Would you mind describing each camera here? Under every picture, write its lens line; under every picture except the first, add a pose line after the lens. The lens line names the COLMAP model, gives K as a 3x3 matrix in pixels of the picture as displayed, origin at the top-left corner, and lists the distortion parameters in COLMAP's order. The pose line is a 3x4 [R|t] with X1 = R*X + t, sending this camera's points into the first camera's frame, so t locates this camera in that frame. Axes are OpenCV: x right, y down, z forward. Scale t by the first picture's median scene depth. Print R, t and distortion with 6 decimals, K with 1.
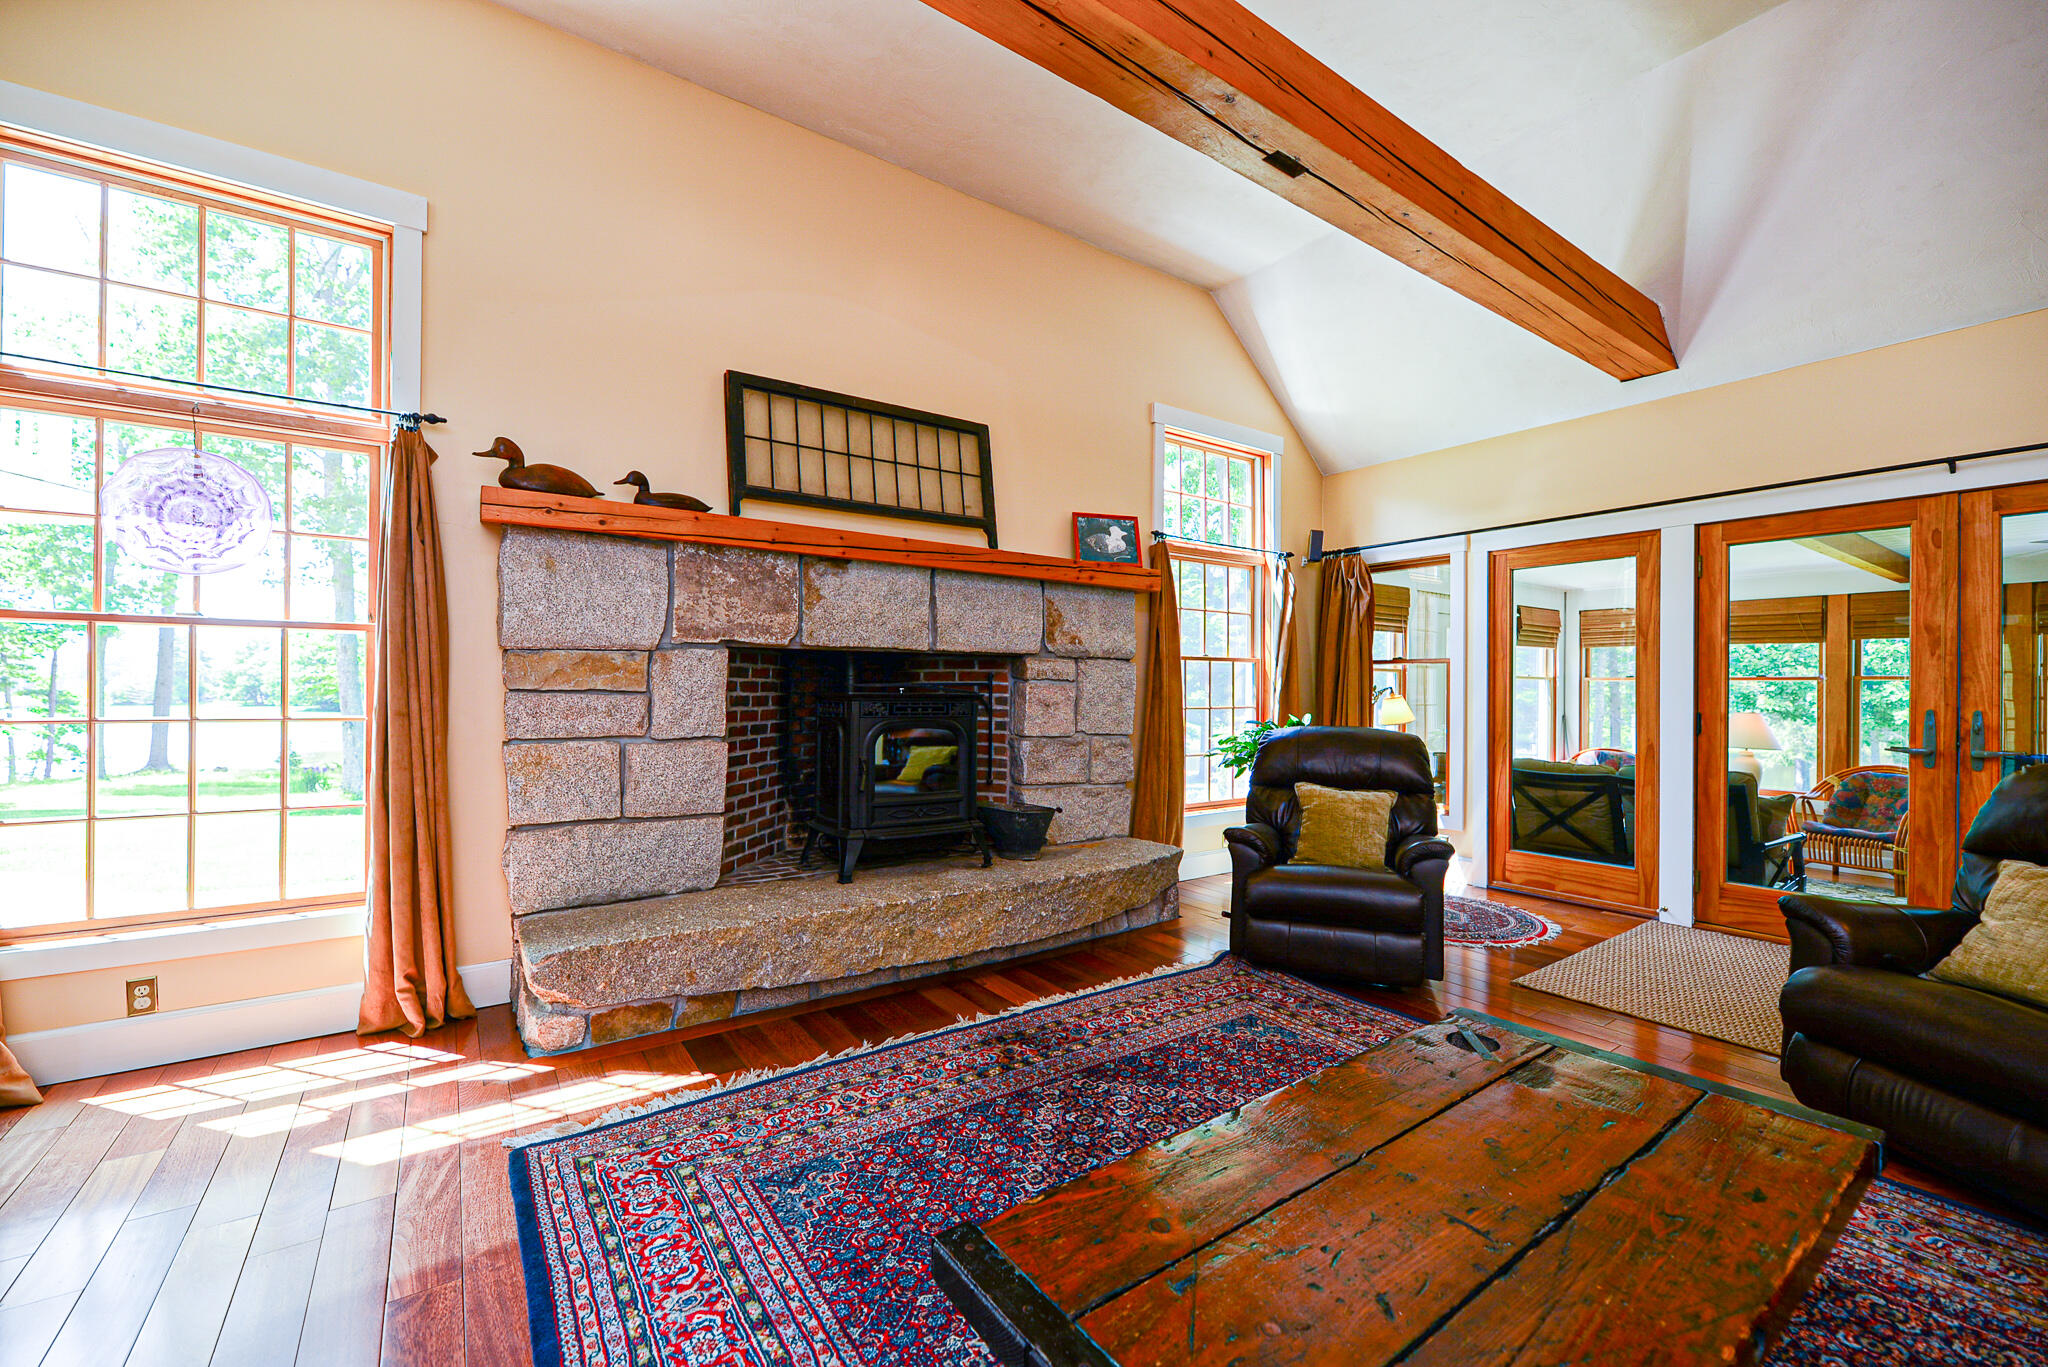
lens RADIAL K [[828.0, 0, 1019.4], [0, 828.0, 689.2], [0, 0, 1]] dist [0.000581, -0.001682]
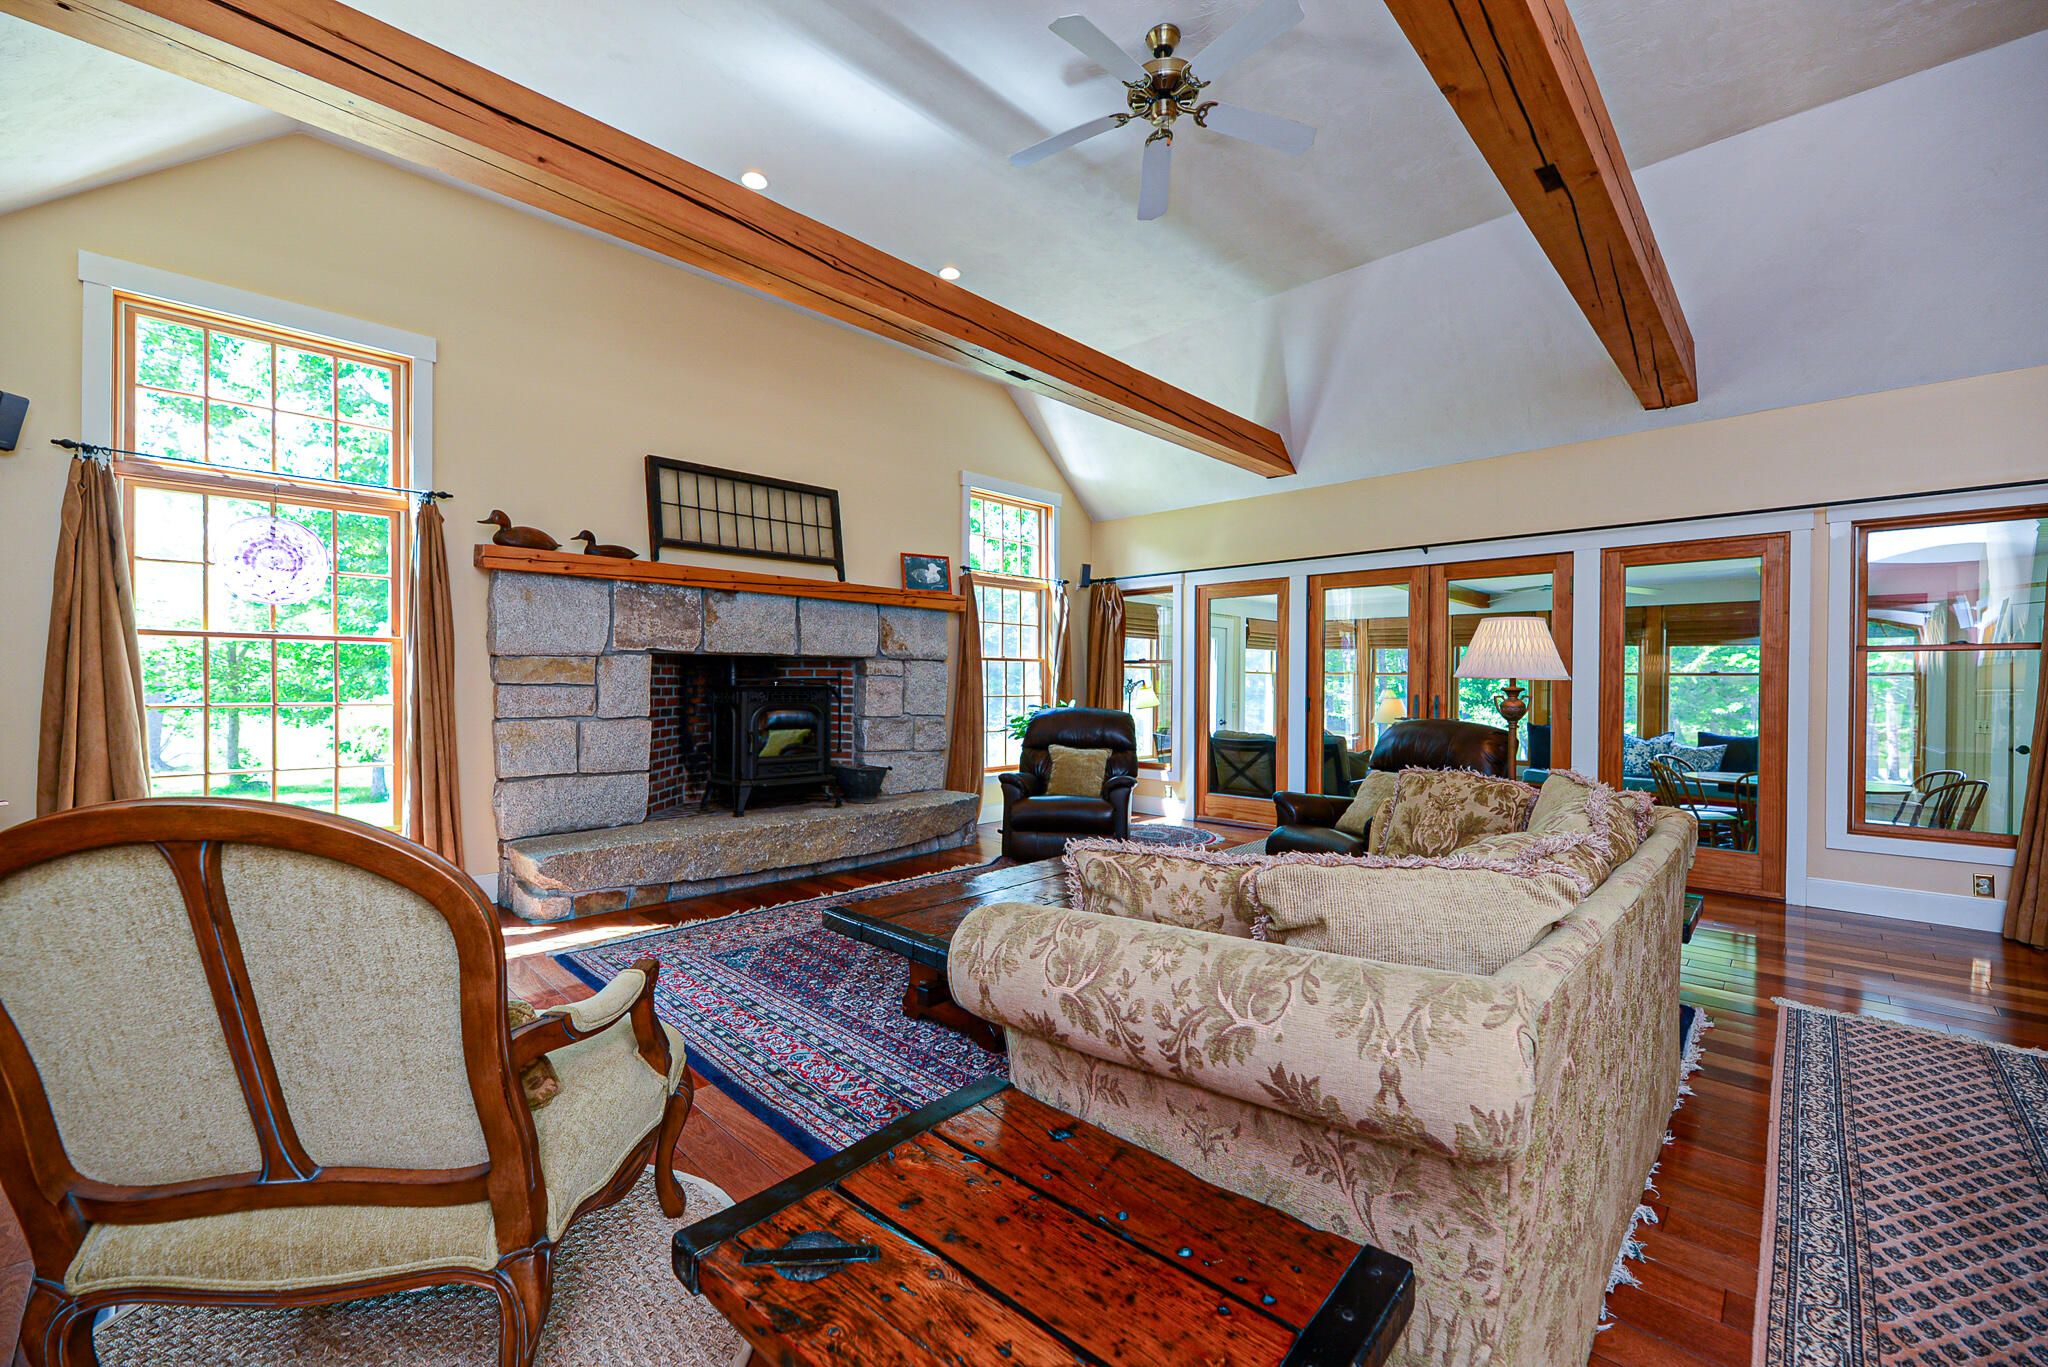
lens RADIAL K [[828.0, 0, 1023.6], [0, 828.0, 688.1], [0, 0, 1]] dist [0.000581, -0.001682]
pose [[0.981931, -0.002361, 0.189227, 0.005096], [0.000512, 0.999952, 0.009817, -0.004668], [-0.189241, -0.009543, 0.981884, -0.484147]]
